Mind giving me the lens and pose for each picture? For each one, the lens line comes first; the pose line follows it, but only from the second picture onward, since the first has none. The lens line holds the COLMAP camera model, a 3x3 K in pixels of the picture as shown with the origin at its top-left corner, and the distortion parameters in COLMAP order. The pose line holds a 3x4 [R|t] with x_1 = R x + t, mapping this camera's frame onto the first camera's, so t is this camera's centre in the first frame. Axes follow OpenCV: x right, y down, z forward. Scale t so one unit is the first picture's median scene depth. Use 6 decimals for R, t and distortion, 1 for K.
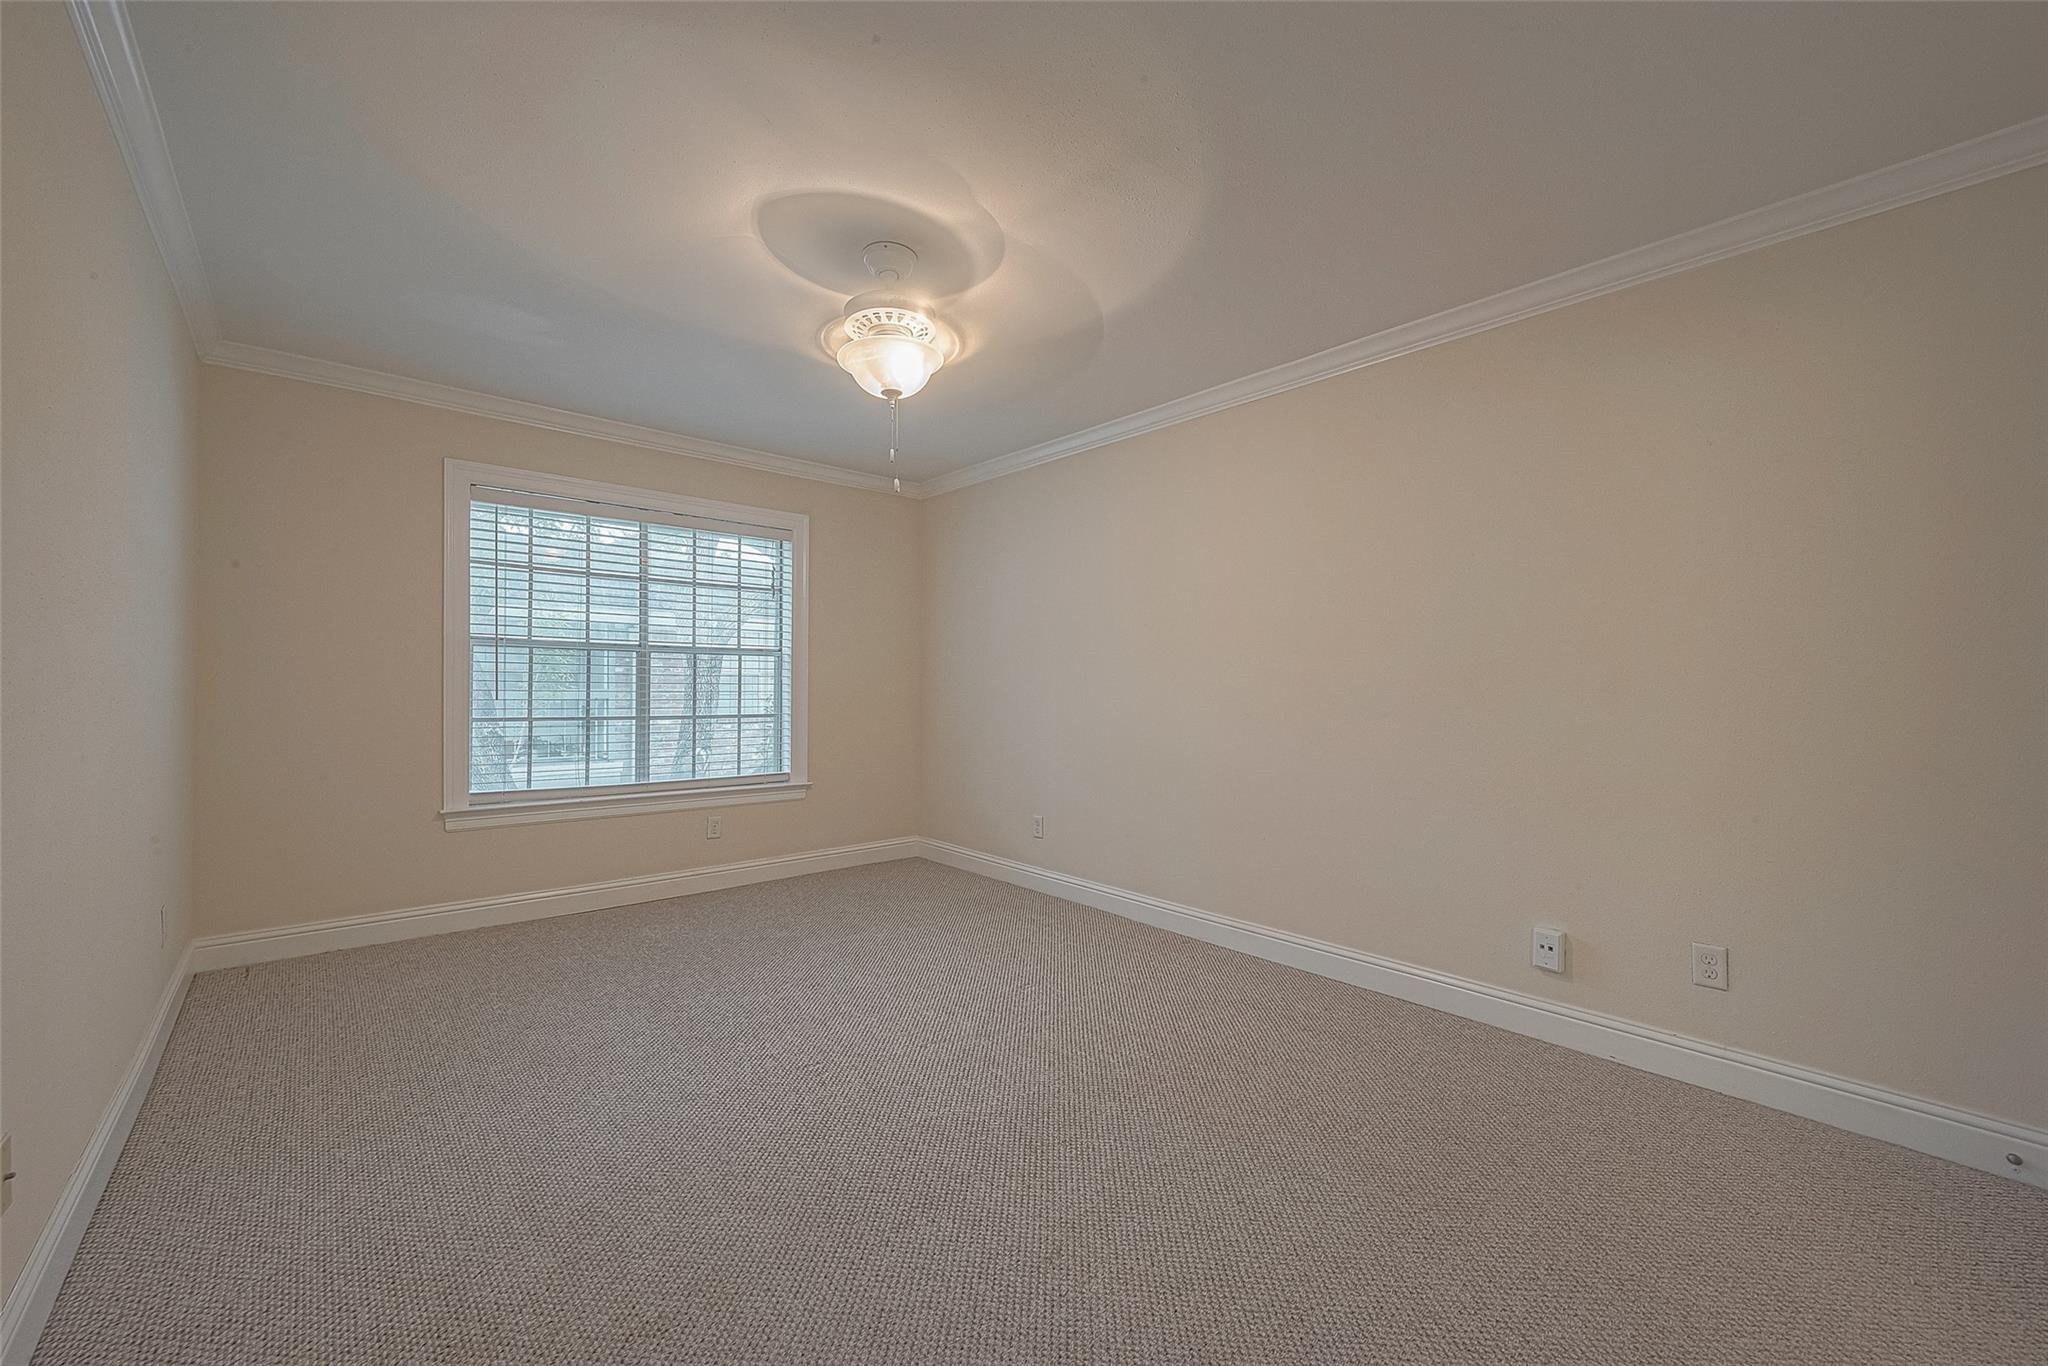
lens RADIAL K [[797.9, 0, 1028.3], [0, 797.9, 669.0], [0, 0, 1]] dist [0.001049, 0.000117]
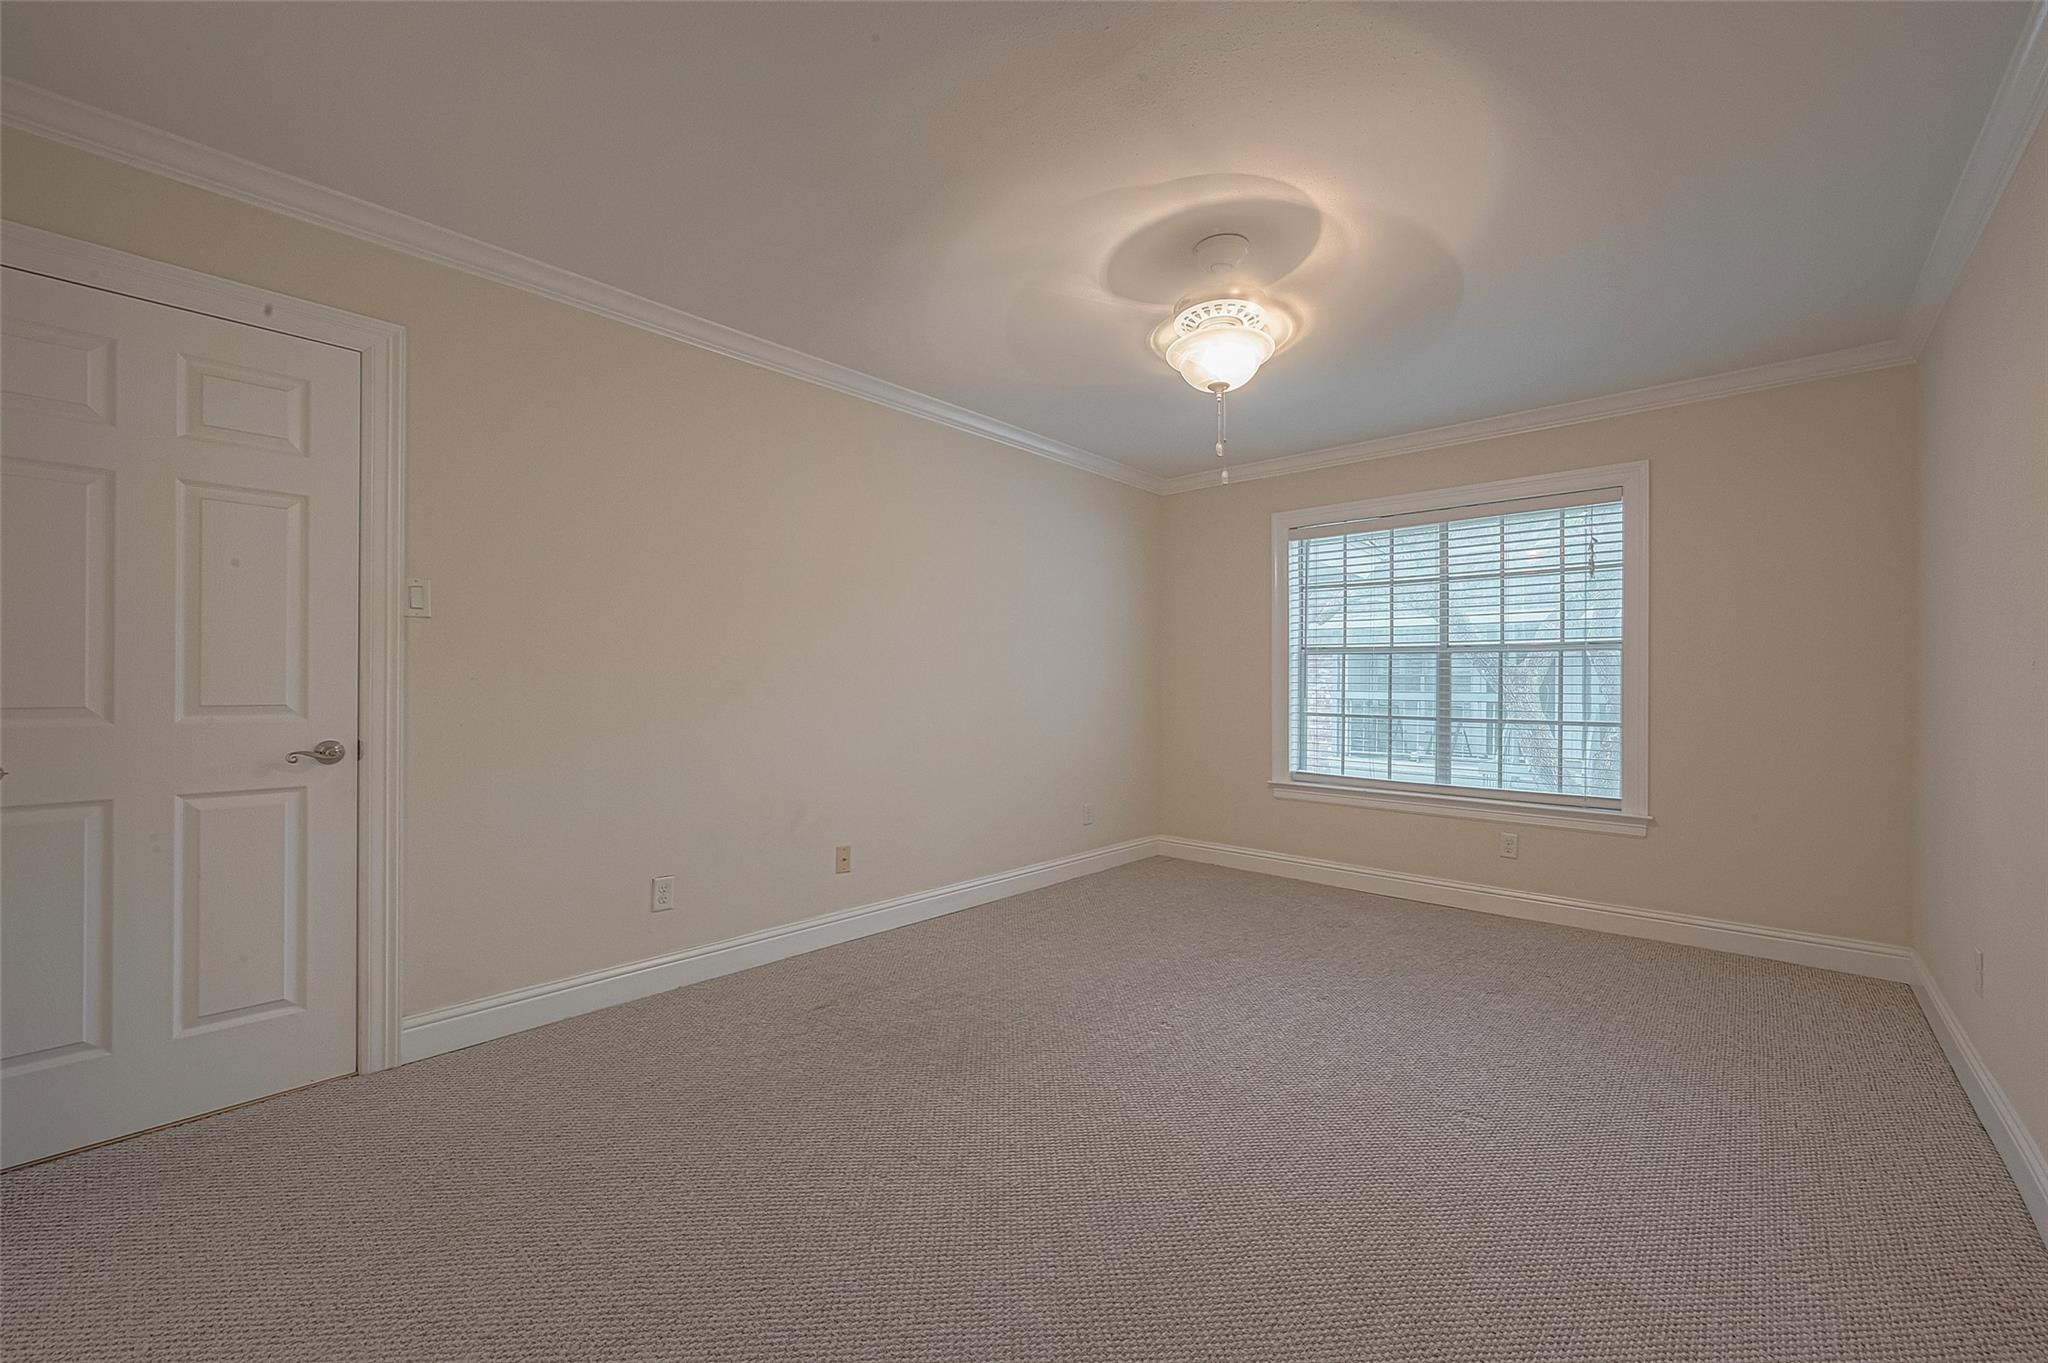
lens RADIAL K [[797.9, 0, 1028.3], [0, 797.9, 667.5], [0, 0, 1]] dist [0.001049, 0.000117]
pose [[0.122146, -0.027110, -0.992142, 0.443866], [0.017125, 0.999536, -0.025204, 0.013178], [0.992364, -0.013912, 0.122554, 0.371277]]
